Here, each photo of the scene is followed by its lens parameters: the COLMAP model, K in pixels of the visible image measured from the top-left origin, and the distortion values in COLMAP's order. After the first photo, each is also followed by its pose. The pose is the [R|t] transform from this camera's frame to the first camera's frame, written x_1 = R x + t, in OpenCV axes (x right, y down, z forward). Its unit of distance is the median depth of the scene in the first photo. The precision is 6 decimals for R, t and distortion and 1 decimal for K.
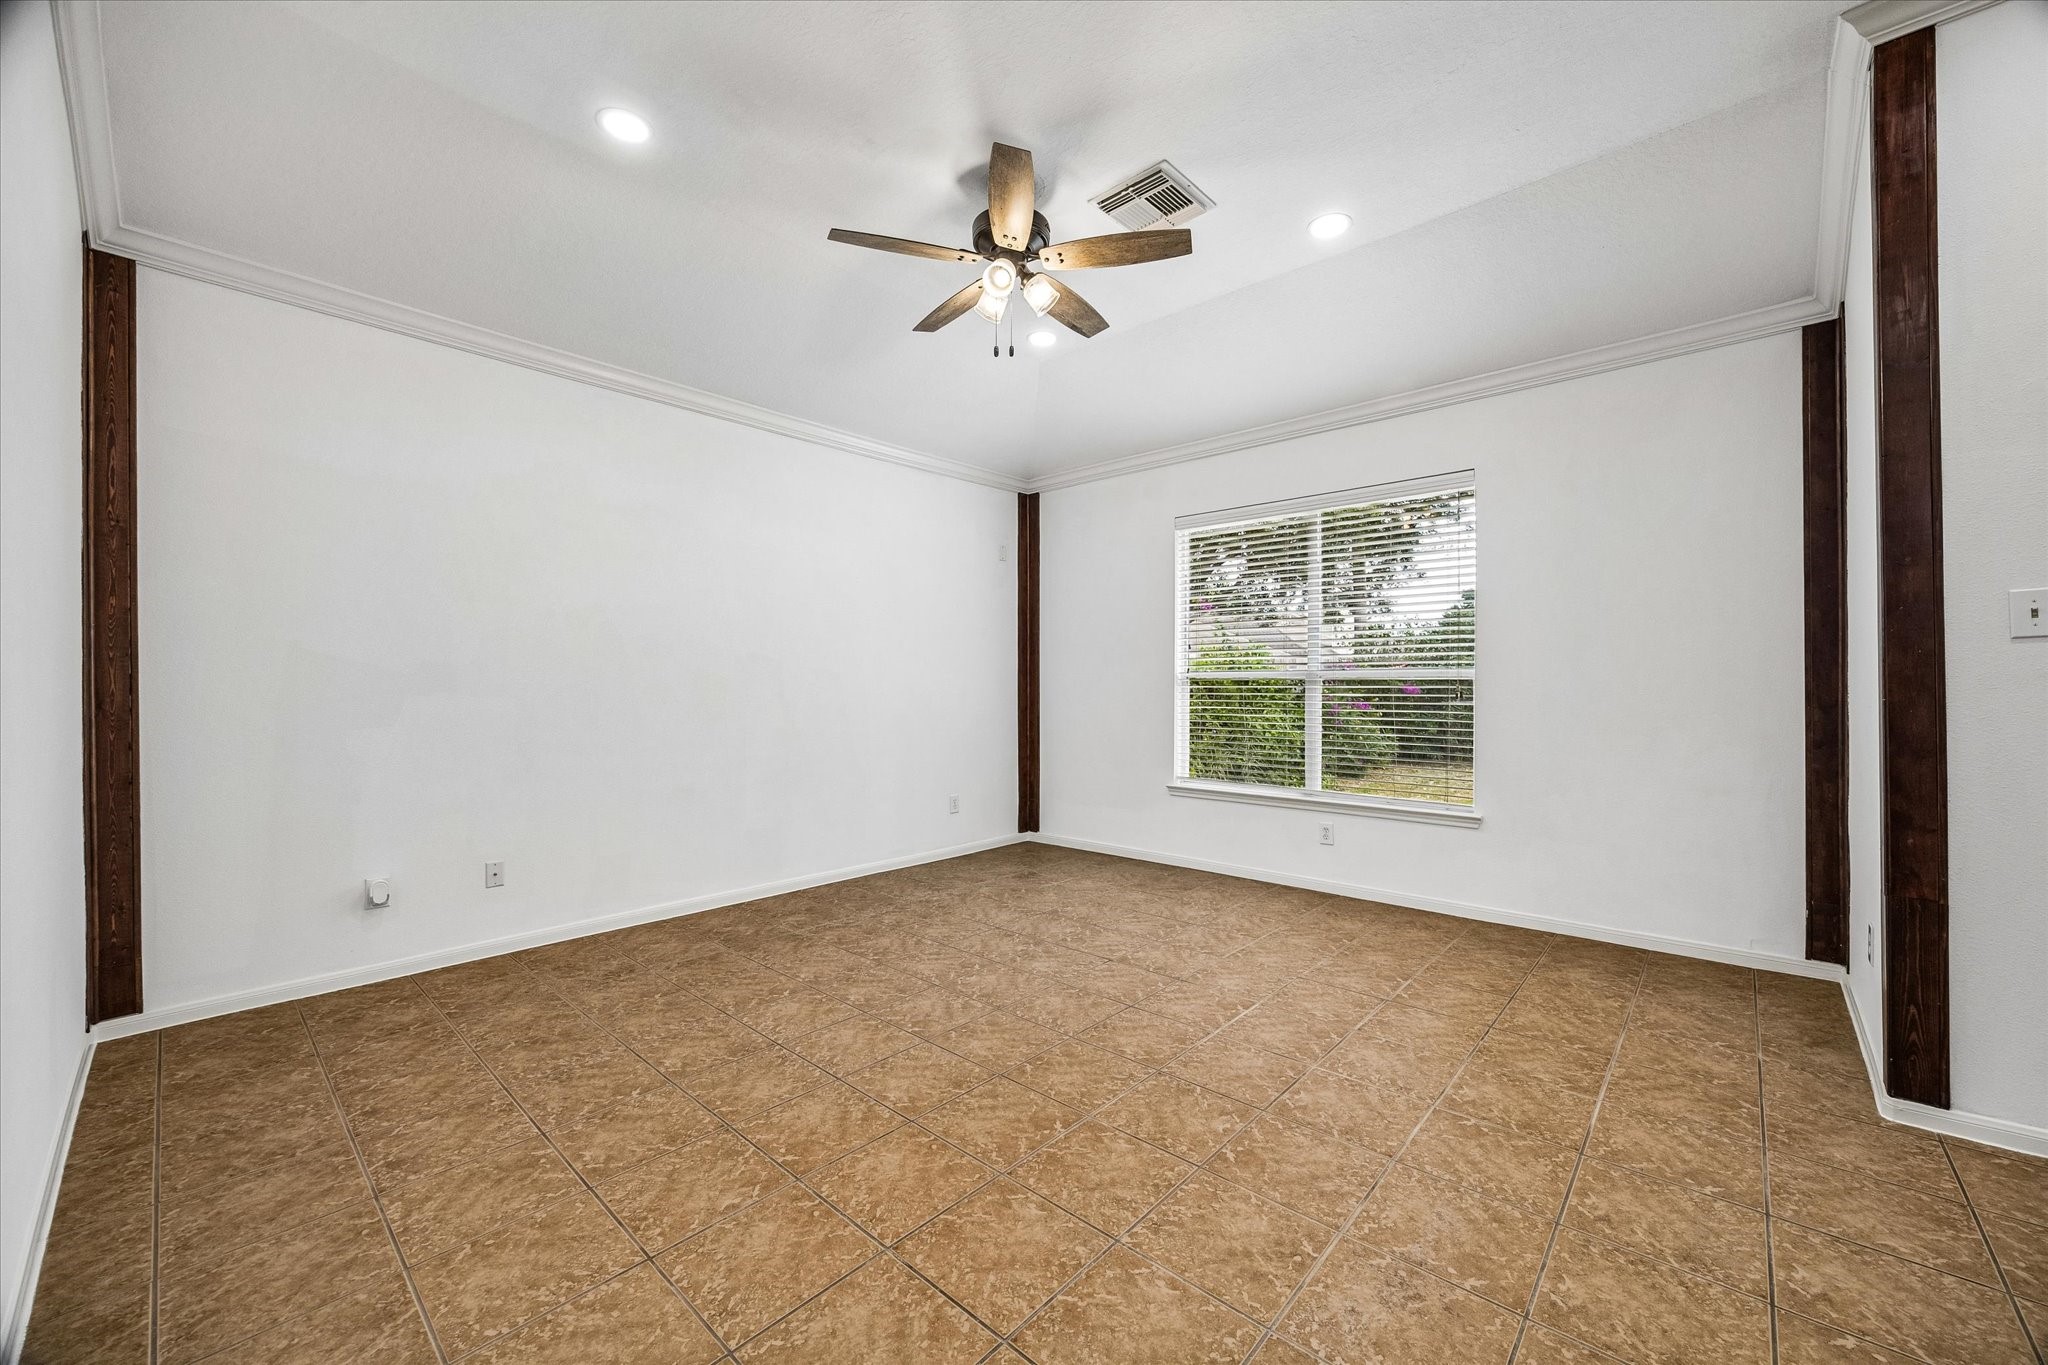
lens RADIAL K [[789.5, 0, 1013.4], [0, 789.5, 683.7], [0, 0, 1]] dist [0.001643, -0.000033]
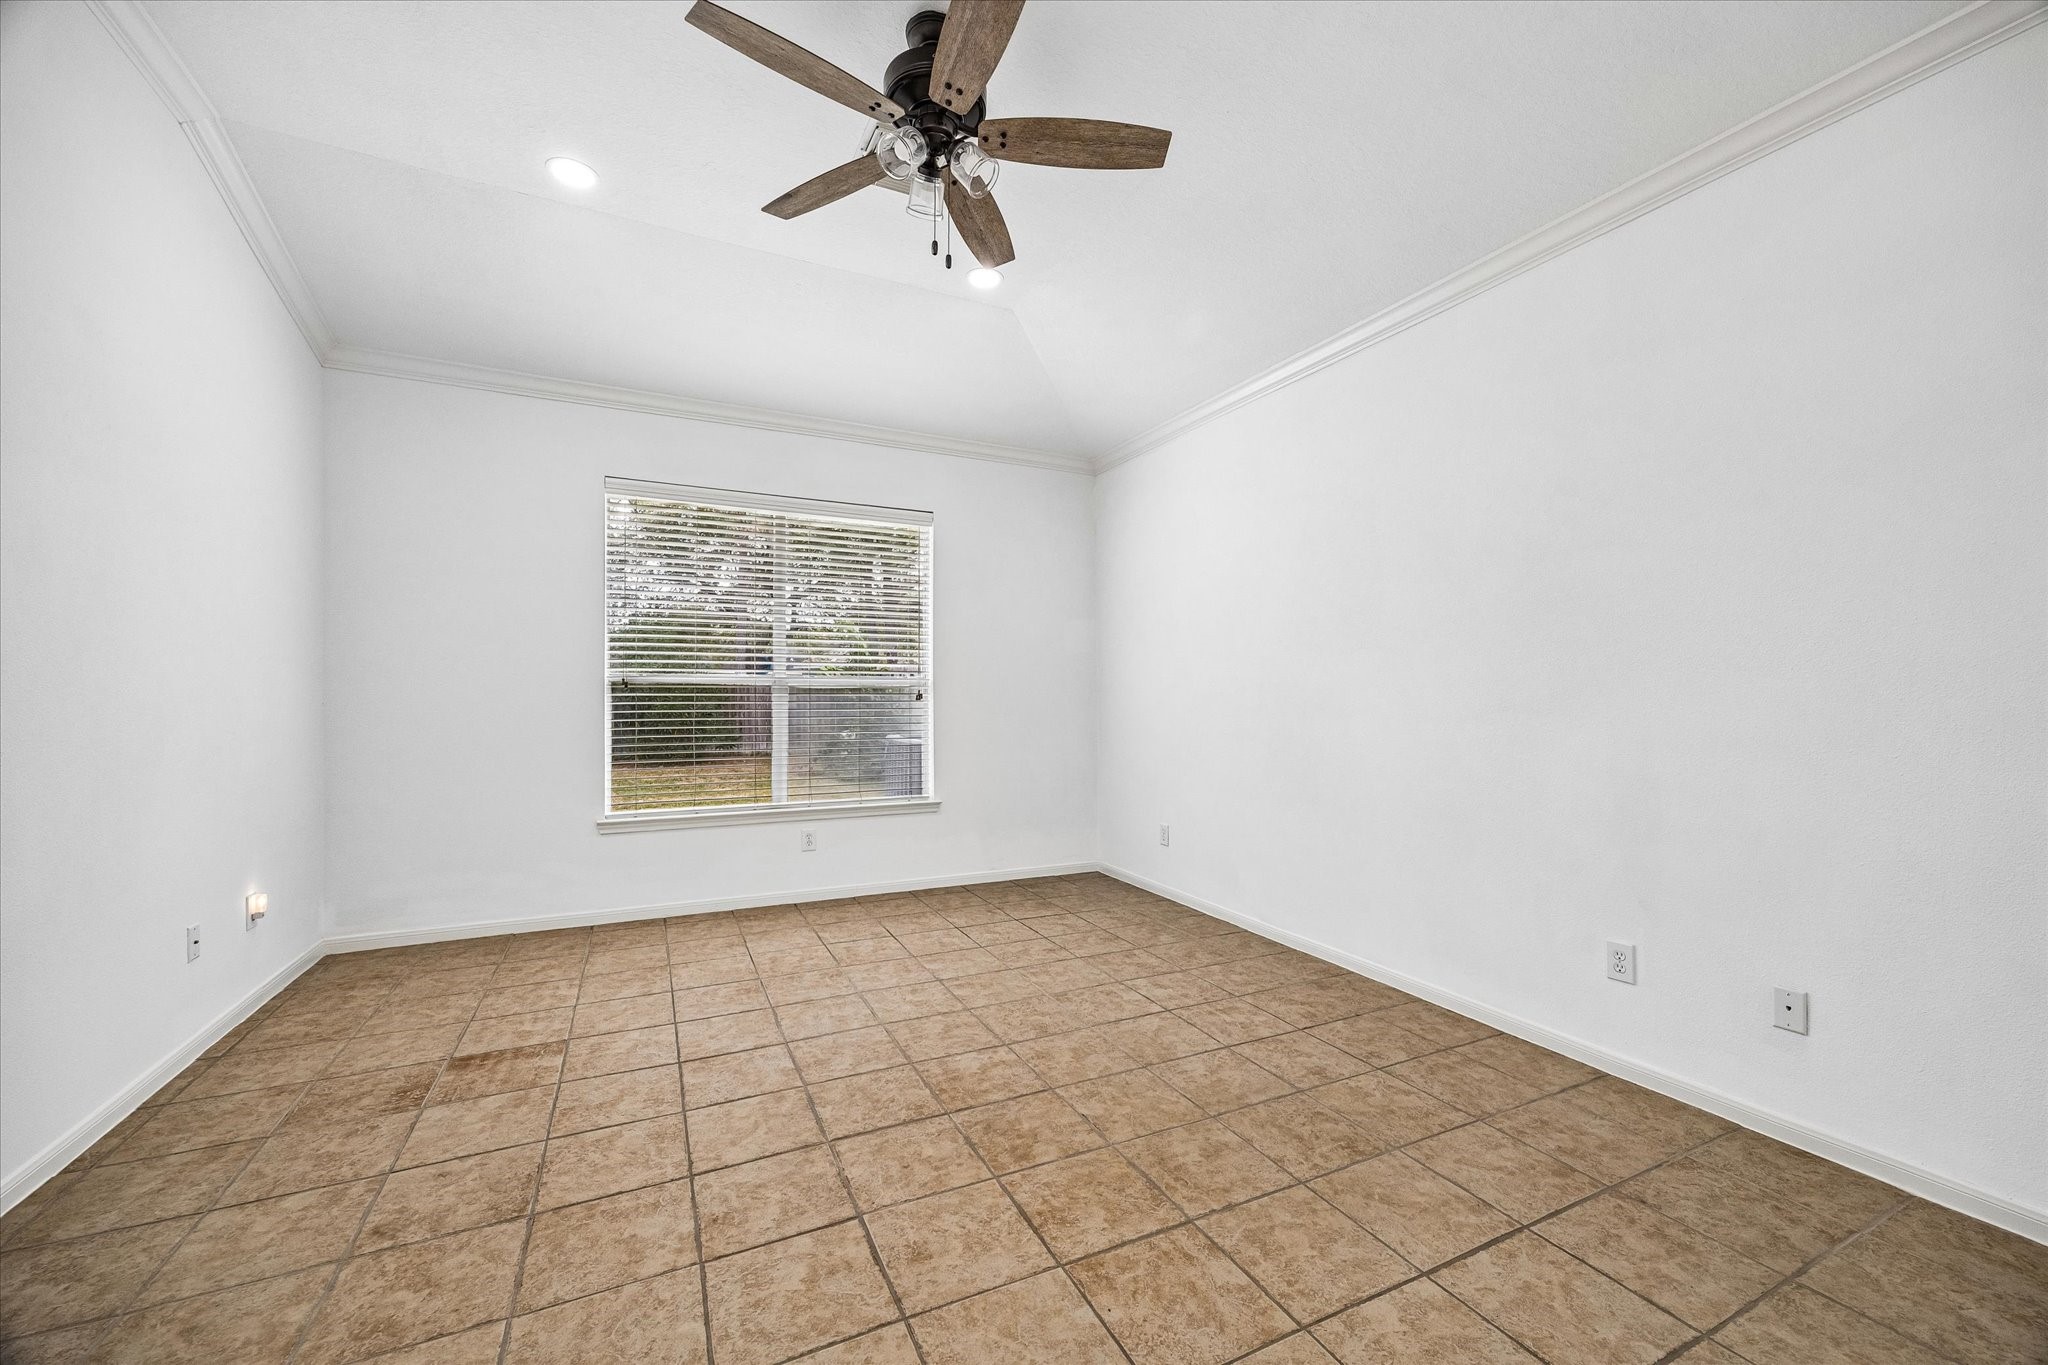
lens RADIAL K [[789.5, 0, 1020.0], [0, 789.5, 694.6], [0, 0, 1]] dist [0.001643, -0.000033]
pose [[0.377996, 0.003546, 0.925800, -0.408207], [-0.004407, 0.999988, -0.002031, 0.005759], [-0.925797, -0.003313, 0.378007, 0.374473]]
